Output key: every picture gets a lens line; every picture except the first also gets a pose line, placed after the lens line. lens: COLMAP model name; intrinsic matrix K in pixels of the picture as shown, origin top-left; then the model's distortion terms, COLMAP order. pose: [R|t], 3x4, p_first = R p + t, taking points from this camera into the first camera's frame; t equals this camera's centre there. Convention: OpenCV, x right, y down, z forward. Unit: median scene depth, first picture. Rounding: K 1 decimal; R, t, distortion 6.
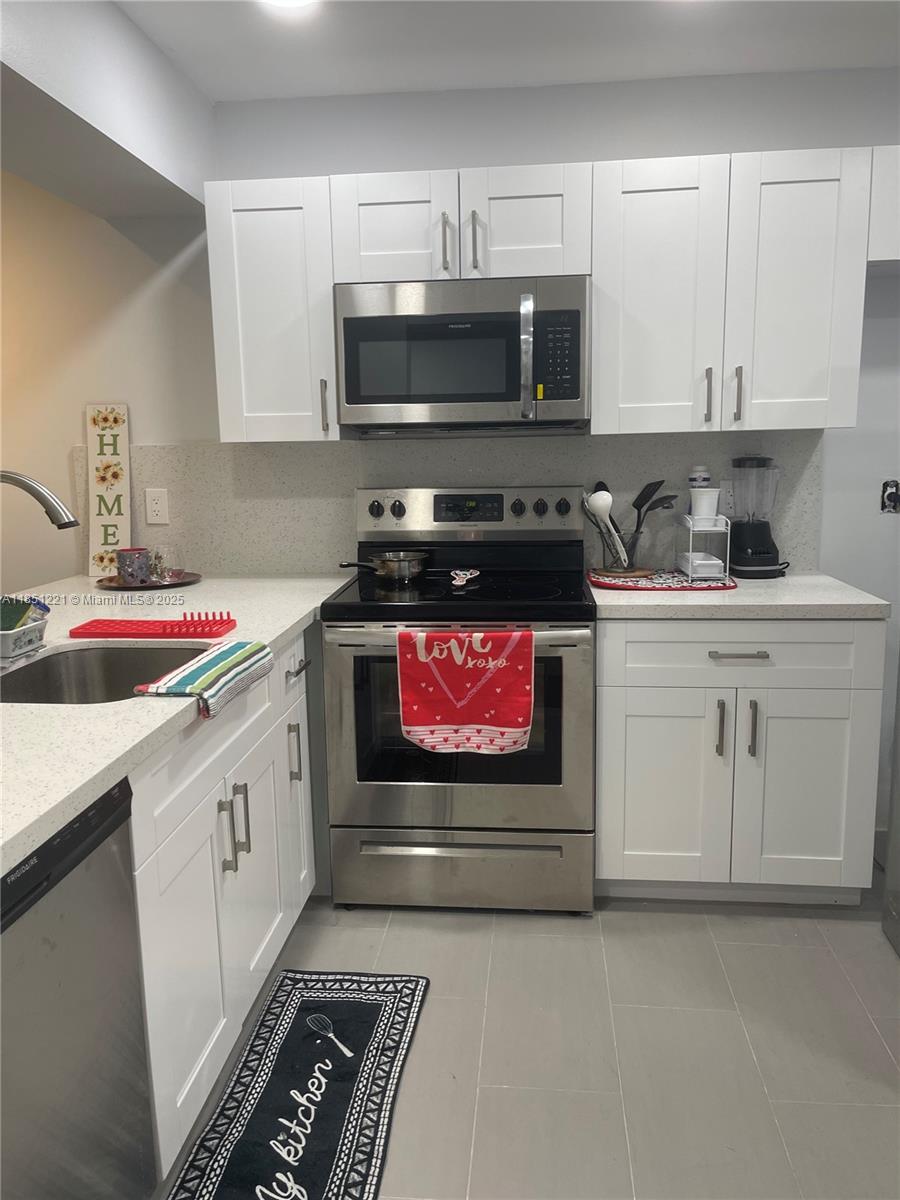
lens RADIAL K [[903.9, 0, 450.0], [0, 903.9, 600.0], [0, 0, 1]] dist [-0.003716, -0.000310]
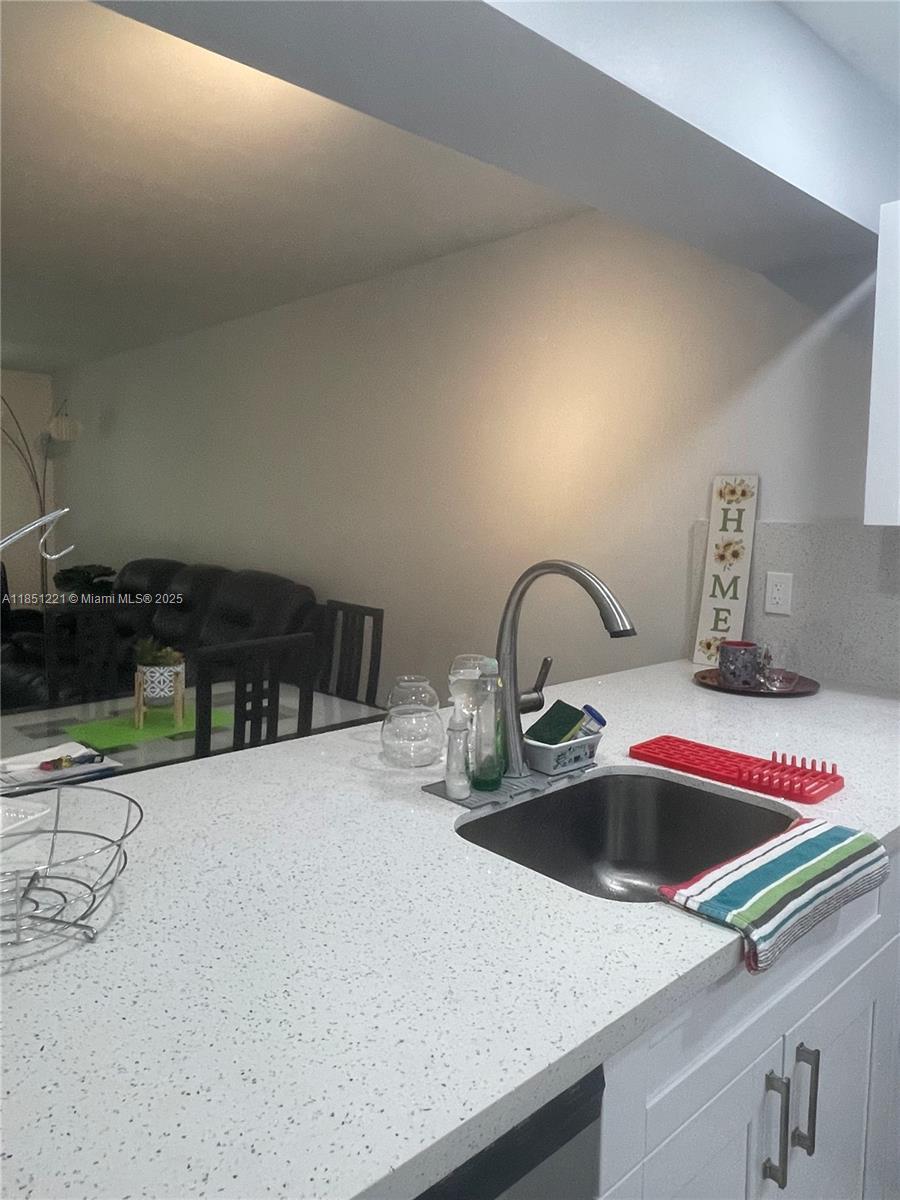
lens RADIAL K [[866.7, 0, 453.6], [0, 866.7, 579.1], [0, 0, 1]] dist [0.005326, -0.007218]
pose [[0.757469, 0.085507, -0.647248, -0.033502], [-0.141039, 0.989408, -0.034347, -0.056554], [0.637455, 0.117304, 0.761506, 0.220520]]
